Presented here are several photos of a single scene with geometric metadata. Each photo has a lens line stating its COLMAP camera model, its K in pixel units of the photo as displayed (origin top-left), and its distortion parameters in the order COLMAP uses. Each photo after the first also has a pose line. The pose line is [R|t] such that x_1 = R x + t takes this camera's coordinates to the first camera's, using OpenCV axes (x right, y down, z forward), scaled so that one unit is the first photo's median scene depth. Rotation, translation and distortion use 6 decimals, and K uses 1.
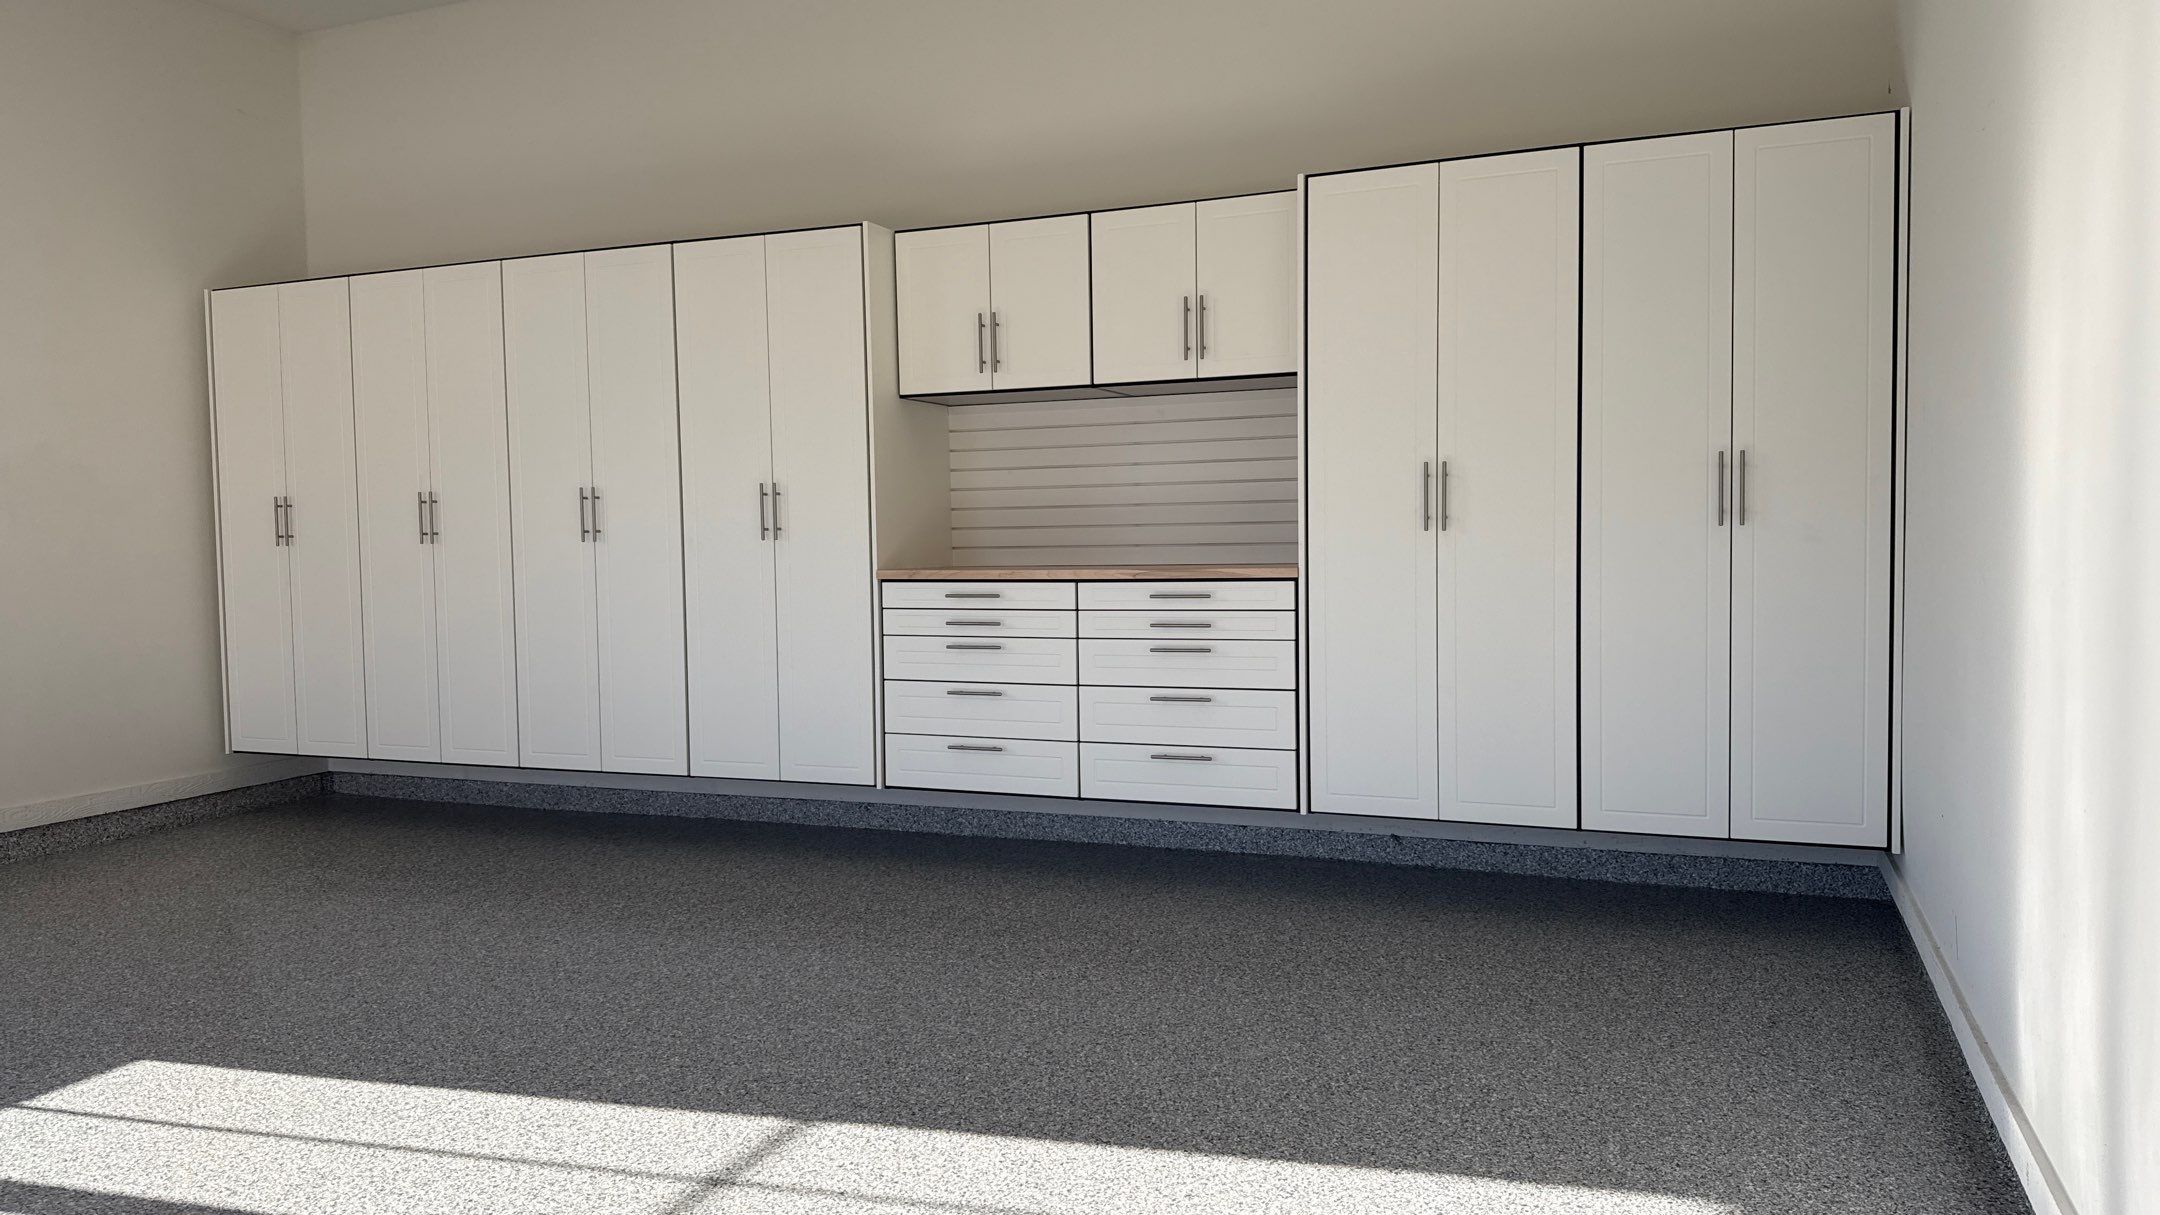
lens RADIAL K [[1503.9, 0, 1080.0], [0, 1503.9, 607.5], [0, 0, 1]] dist [0.118032, -0.175241]
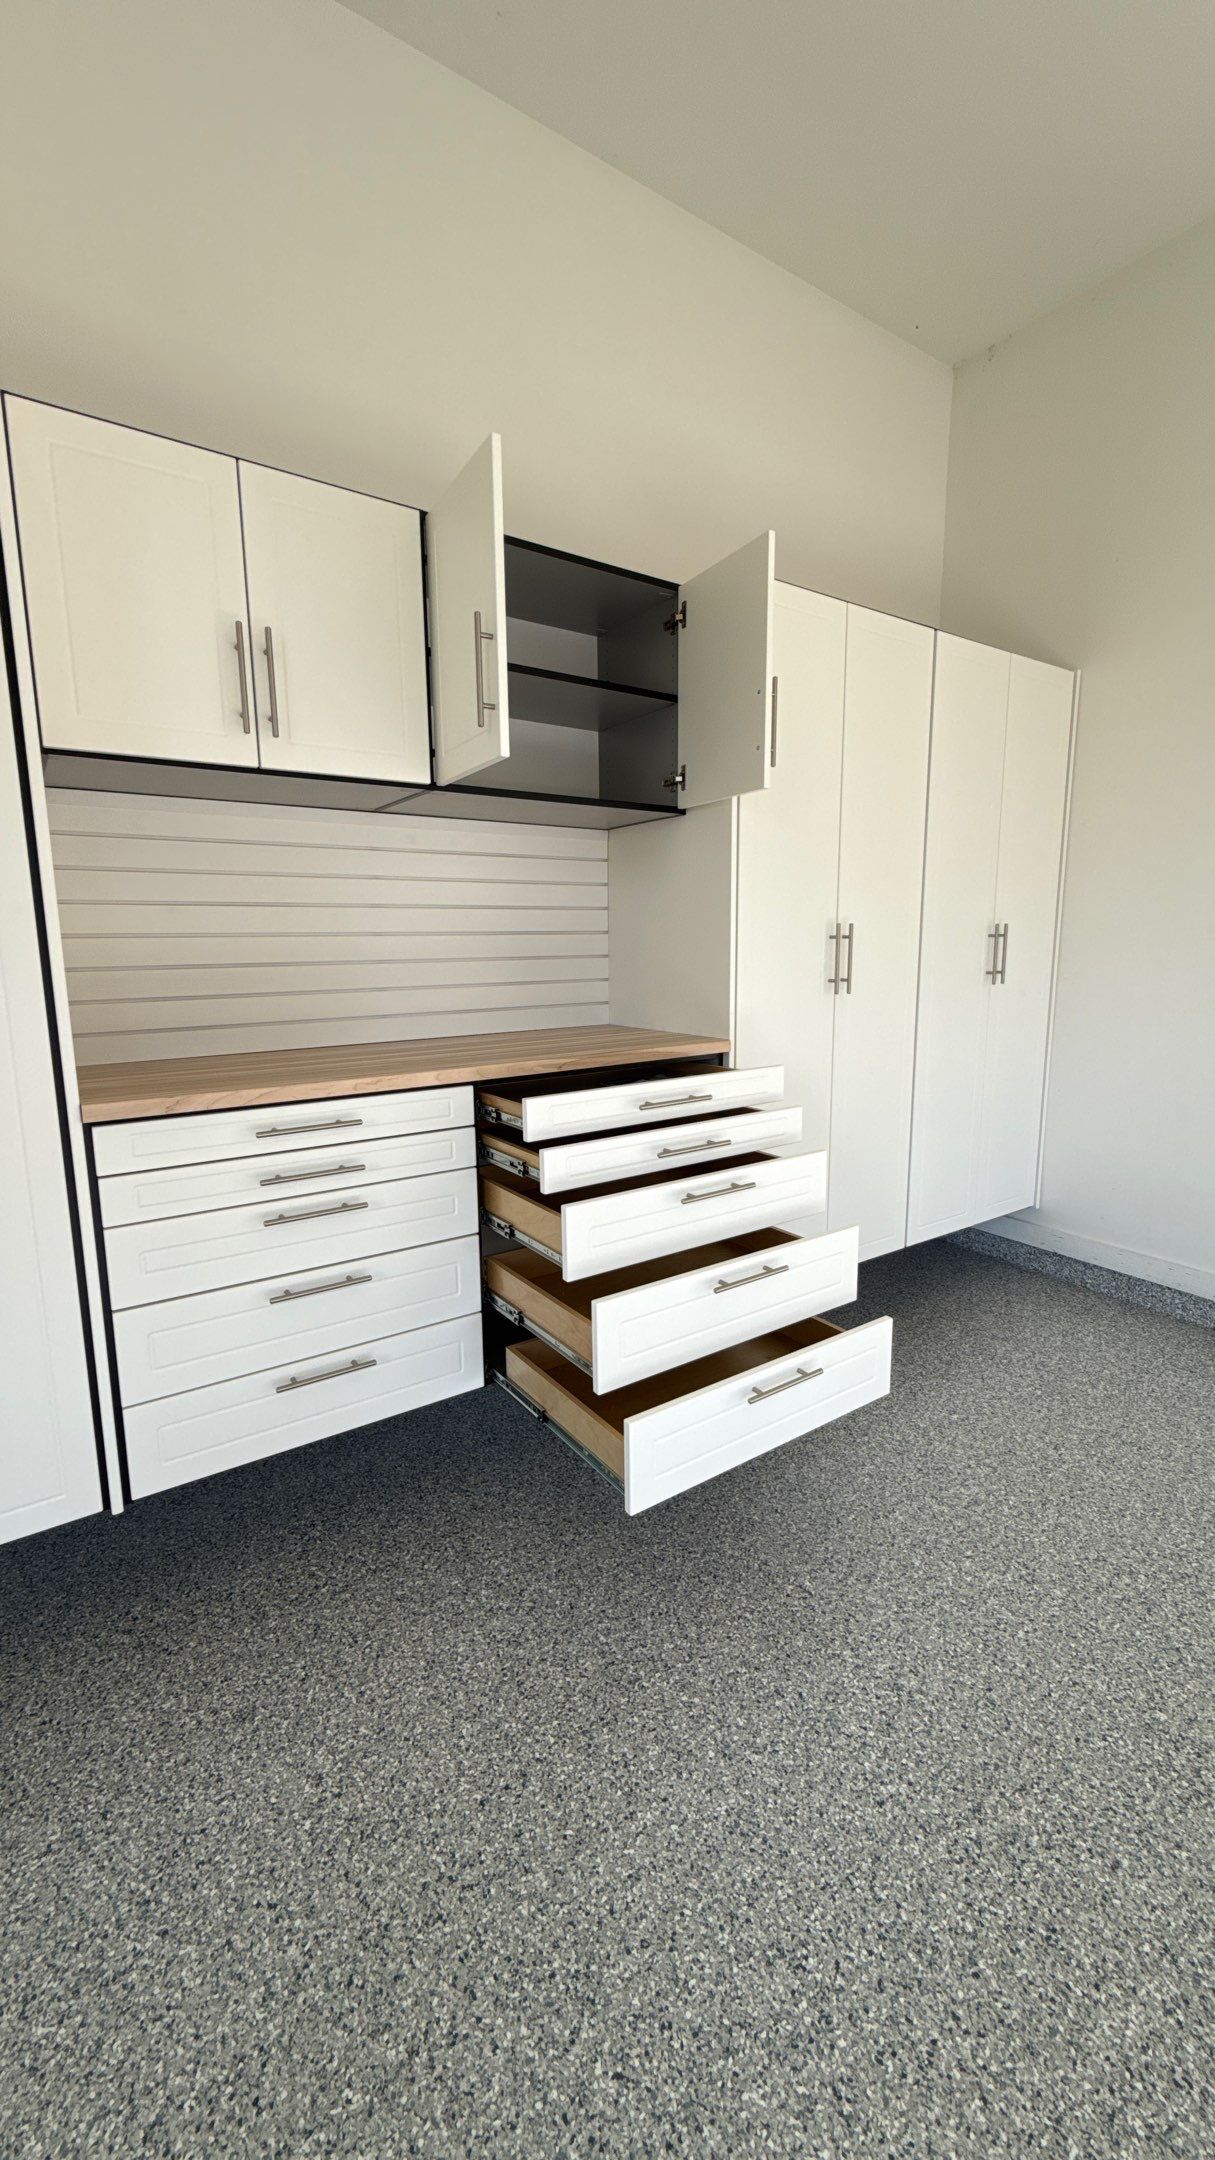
lens RADIAL K [[857.7, 0, 607.5], [0, 857.7, 1080.0], [0, 0, 1]] dist [-0.000988, 0.000138]
pose [[0.544617, -0.125234, 0.829282, -0.274499], [0.043451, 0.991674, 0.121222, -0.059902], [-0.837558, -0.029987, 0.545524, 0.709295]]
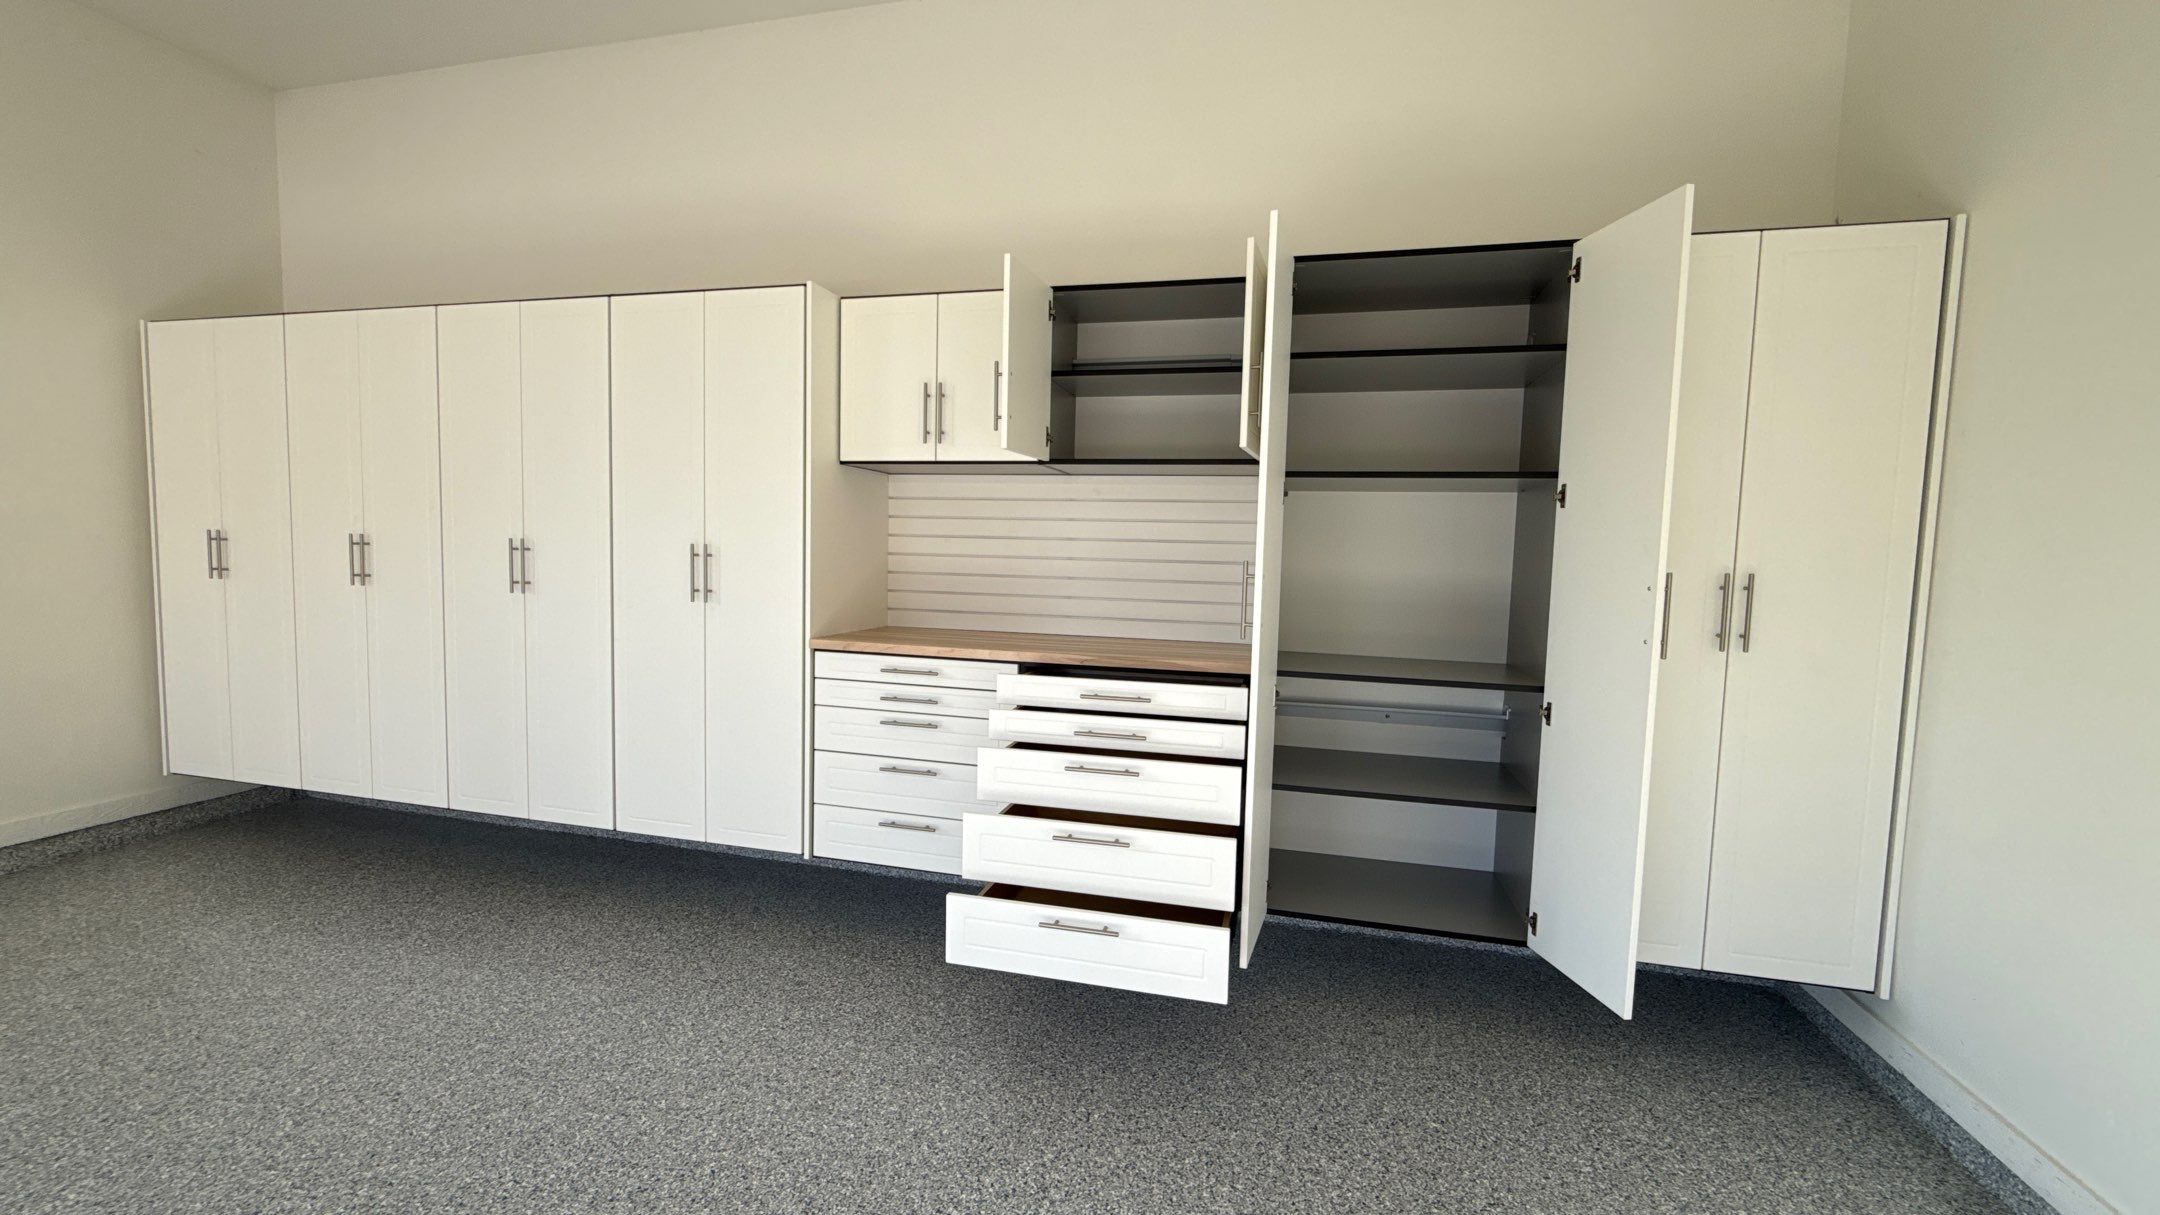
lens RADIAL K [[857.7, 0, 1080.2], [0, 857.7, 610.6], [0, 0, 1]] dist [-0.000988, 0.000138]
pose [[0.988624, 0.031715, 0.147024, -0.044061], [-0.034898, 0.999208, 0.019117, -0.060405], [-0.146301, -0.024030, 0.988948, 0.427848]]
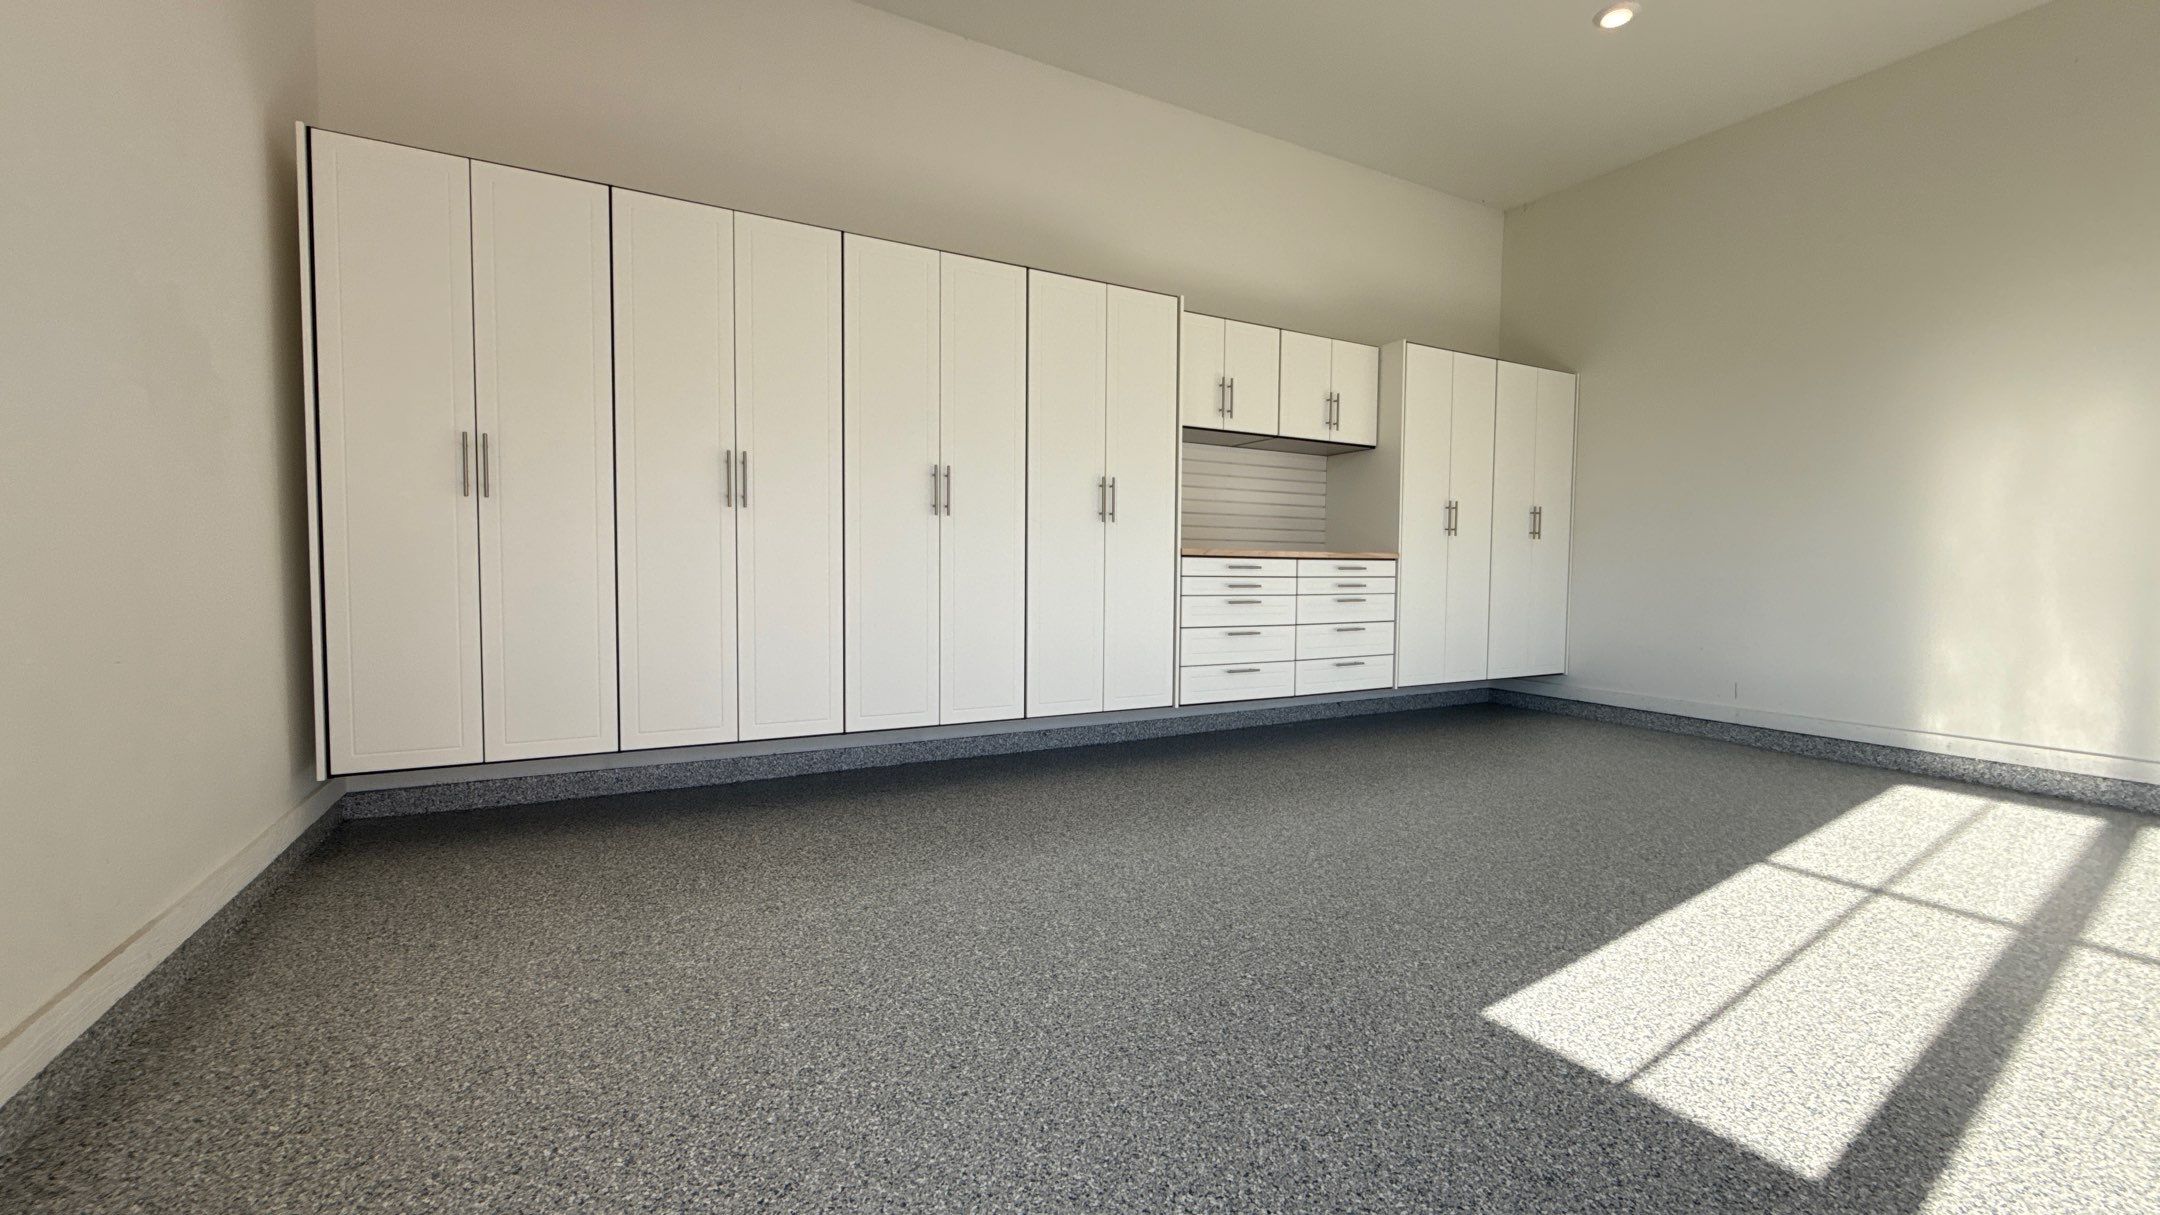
lens RADIAL K [[857.7, 0, 1080.2], [0, 857.7, 610.6], [0, 0, 1]] dist [-0.000988, 0.000138]
pose [[0.624479, -0.016488, 0.780867, -0.811602], [0.021097, 0.999768, 0.004239, 0.027129], [-0.780756, 0.013826, 0.624683, 0.588768]]
